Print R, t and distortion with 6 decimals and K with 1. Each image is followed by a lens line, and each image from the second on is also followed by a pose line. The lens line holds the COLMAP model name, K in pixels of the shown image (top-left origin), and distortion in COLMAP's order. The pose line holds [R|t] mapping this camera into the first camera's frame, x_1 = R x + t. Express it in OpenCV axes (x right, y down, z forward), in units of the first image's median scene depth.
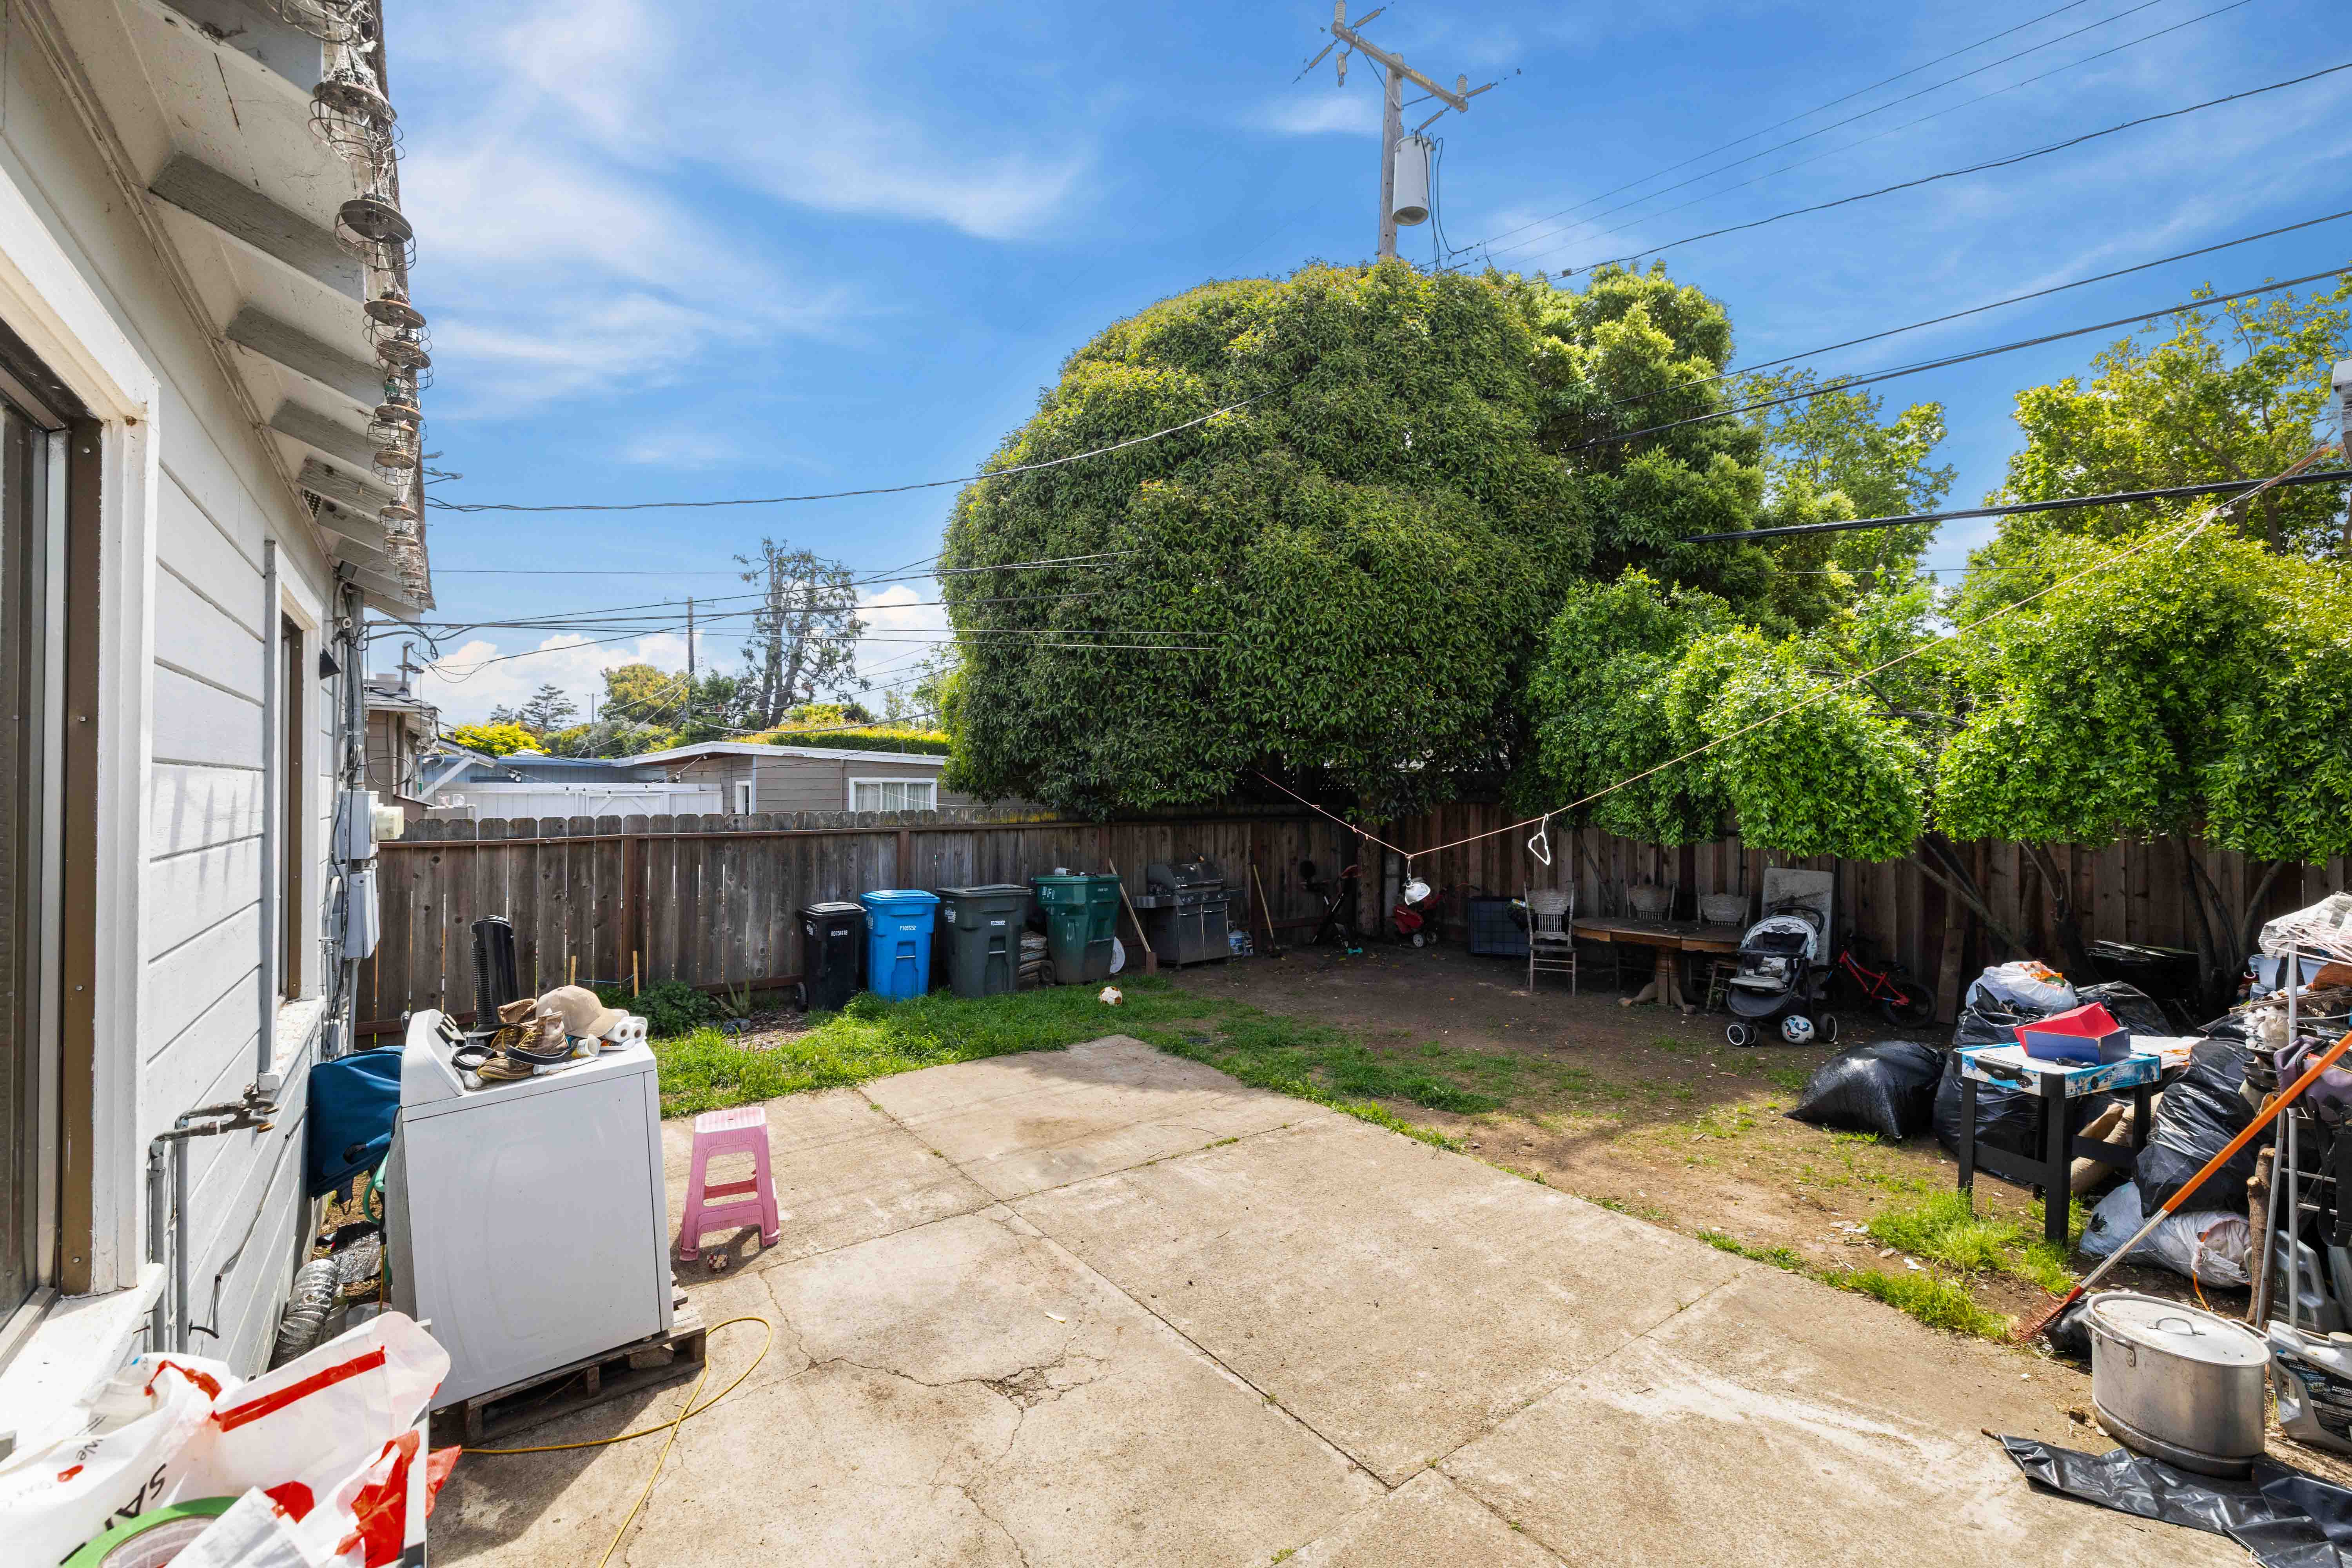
lens RADIAL K [[977.8, 0, 1176.0], [0, 977.8, 784.0], [0, 0, 1]] dist [0.032306, 0.000016]
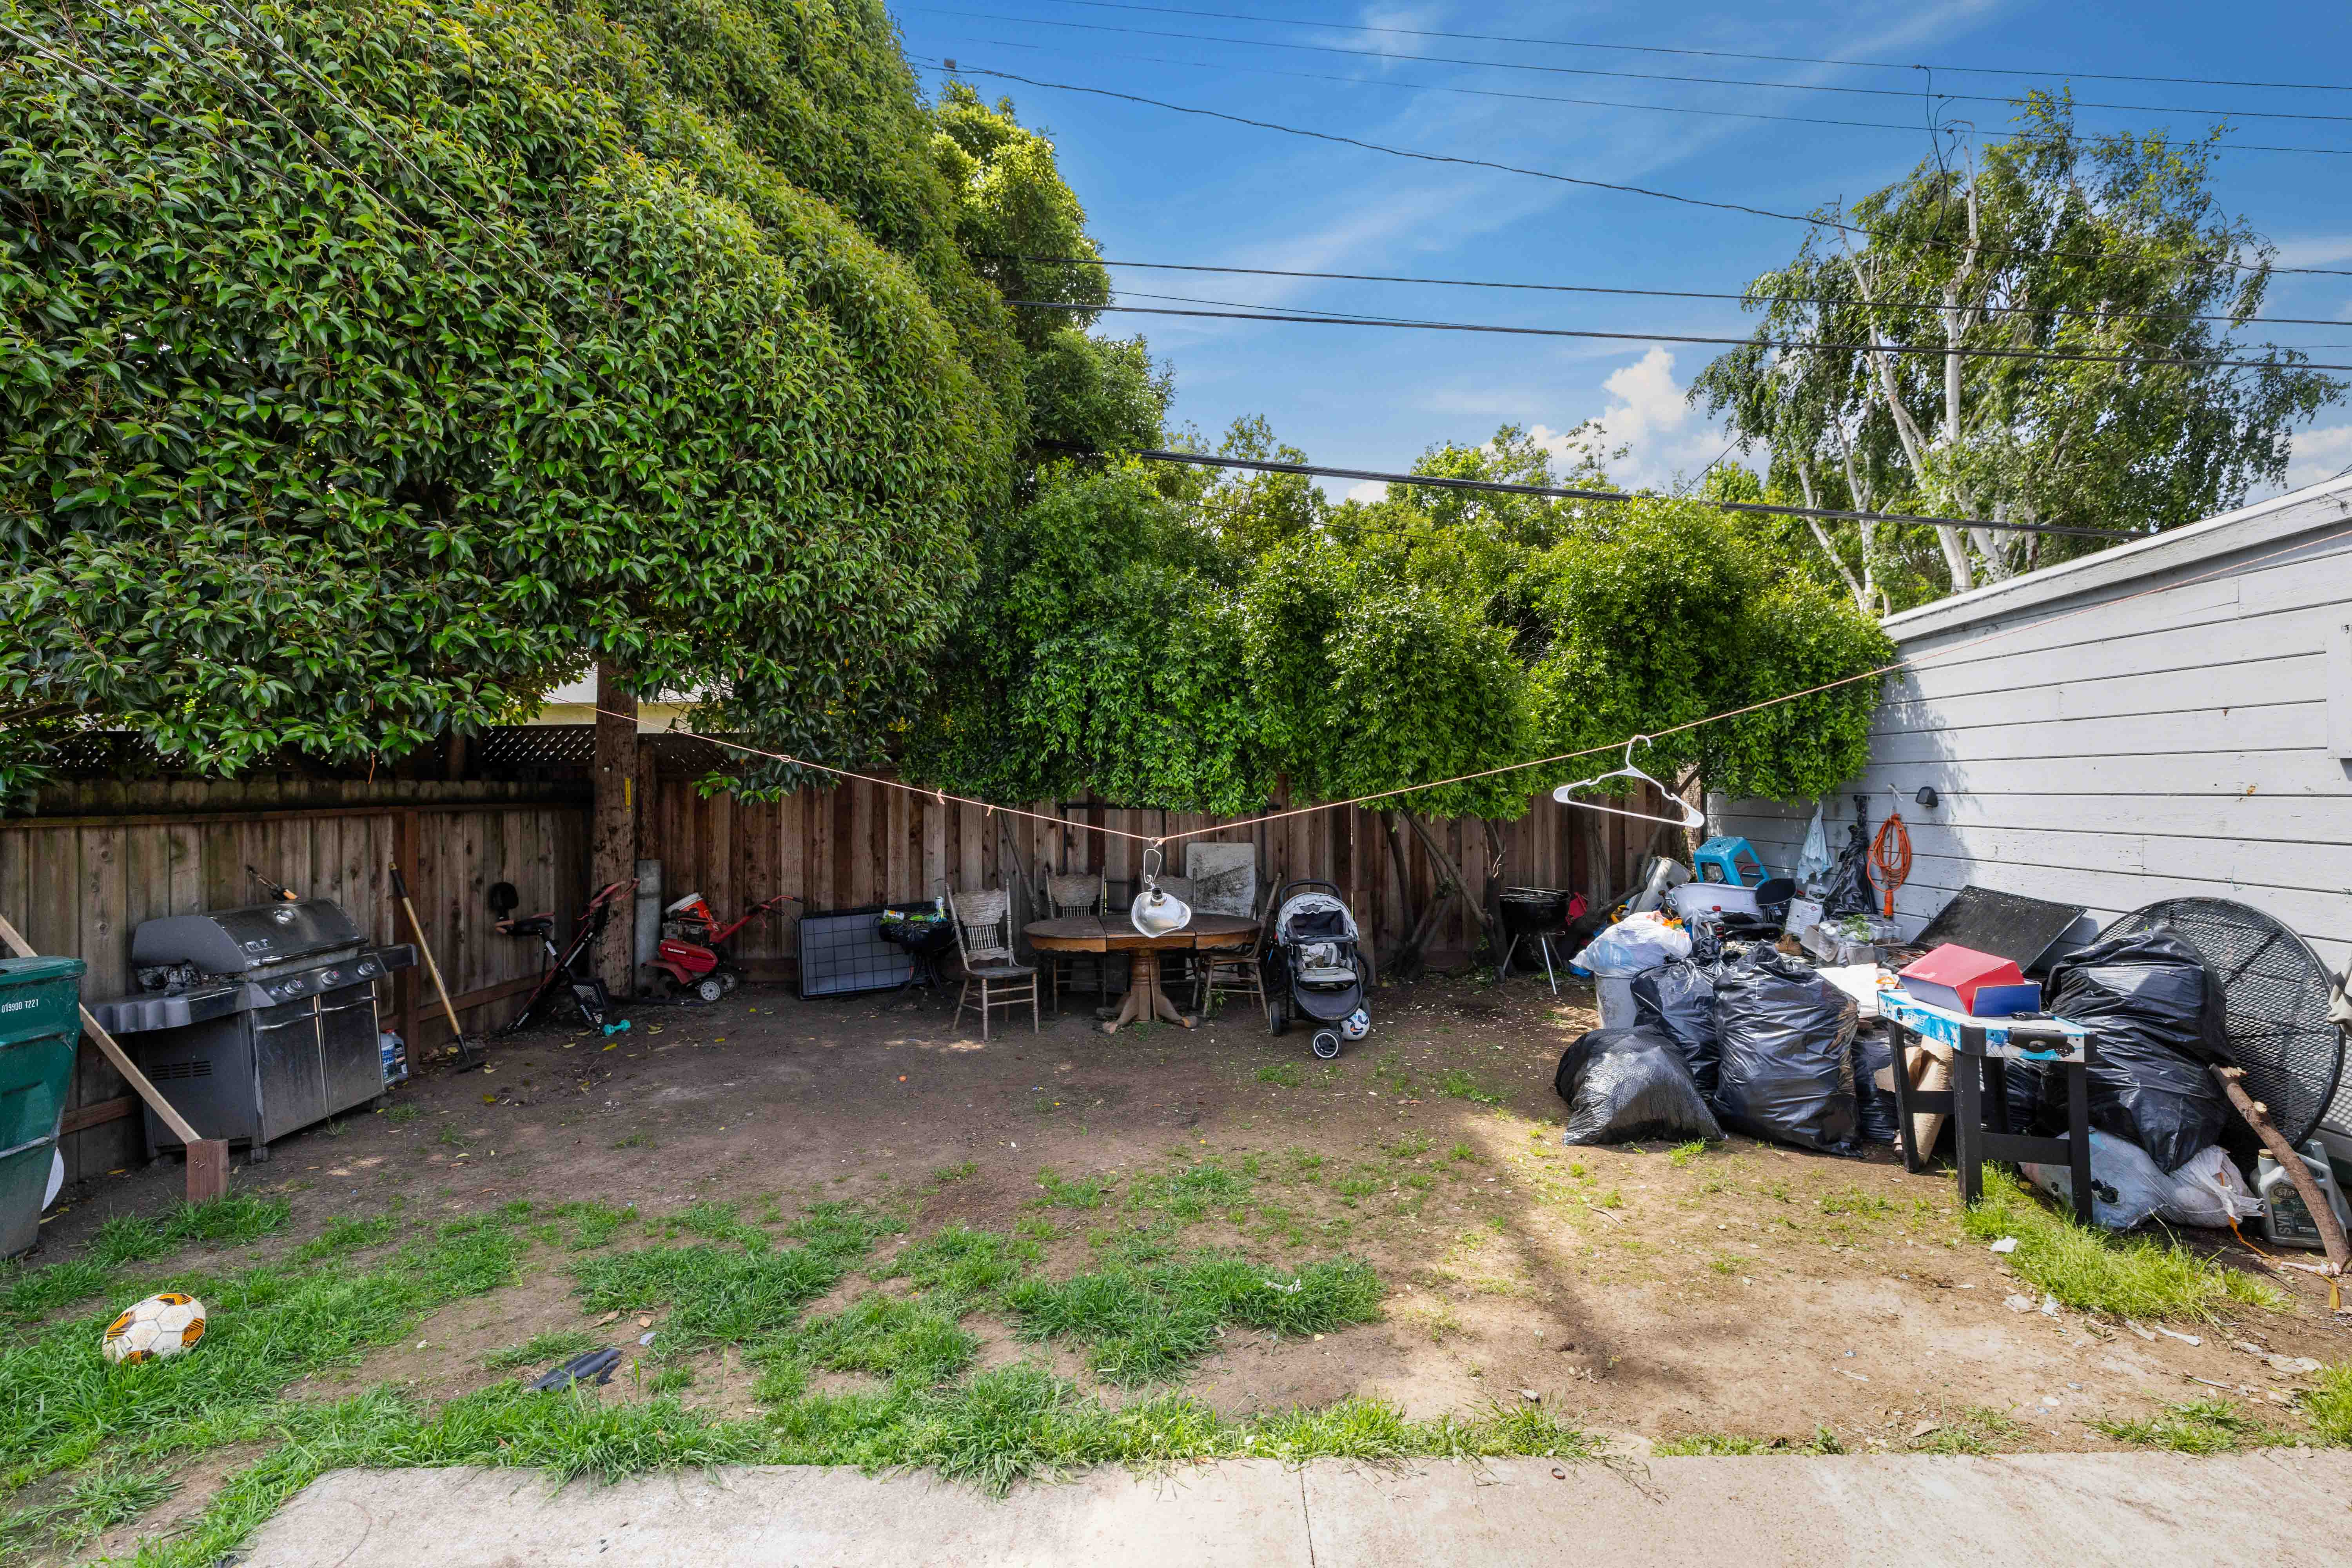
lens RADIAL K [[993.2, 0, 1176.0], [0, 993.2, 784.0], [0, 0, 1]] dist [0.003612, 0.000344]
pose [[0.601361, -0.002812, 0.798973, -0.153821], [0.002826, 0.999995, 0.001393, 0.040587], [-0.798973, 0.001420, 0.601366, 0.624056]]
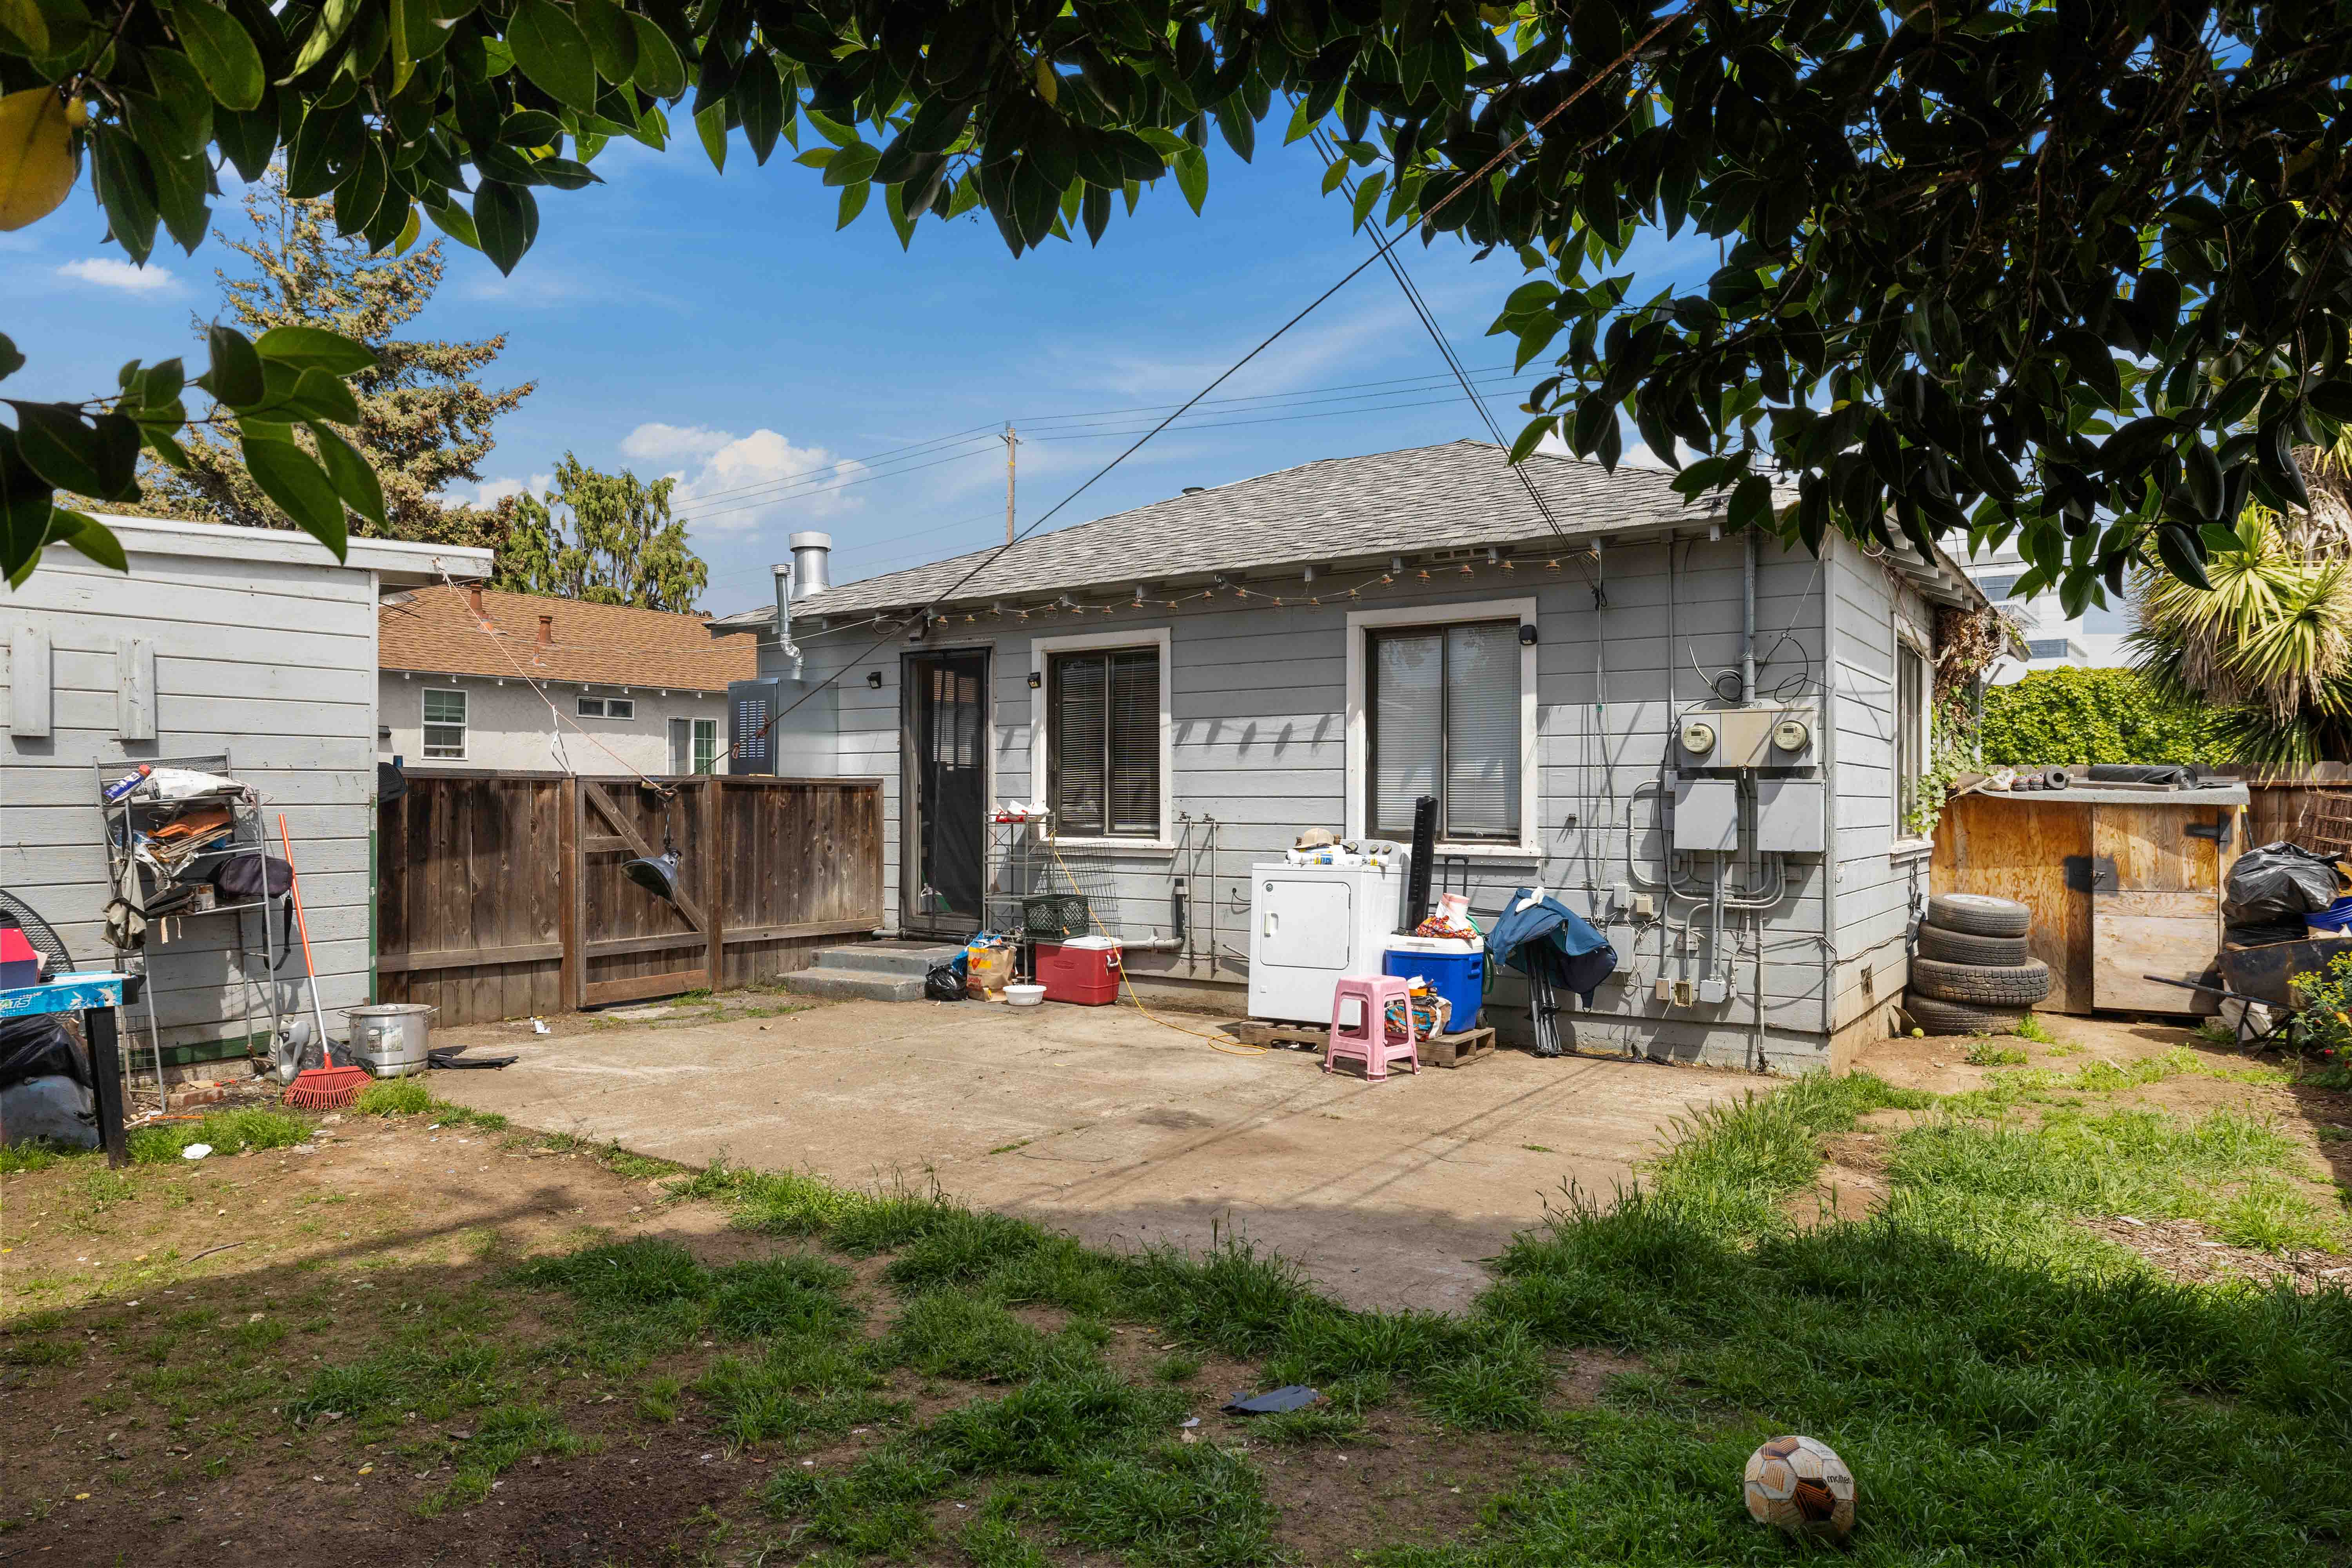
lens RADIAL K [[1447.2, 0, 1176.0], [0, 1447.2, 784.0], [0, 0, 1]] dist [-0.004267, -0.001062]
pose [[-0.942337, -0.007043, -0.334592, 0.216201], [-0.000130, 0.999786, -0.020678, 0.077069], [0.334666, -0.019442, -0.942136, 1.505839]]
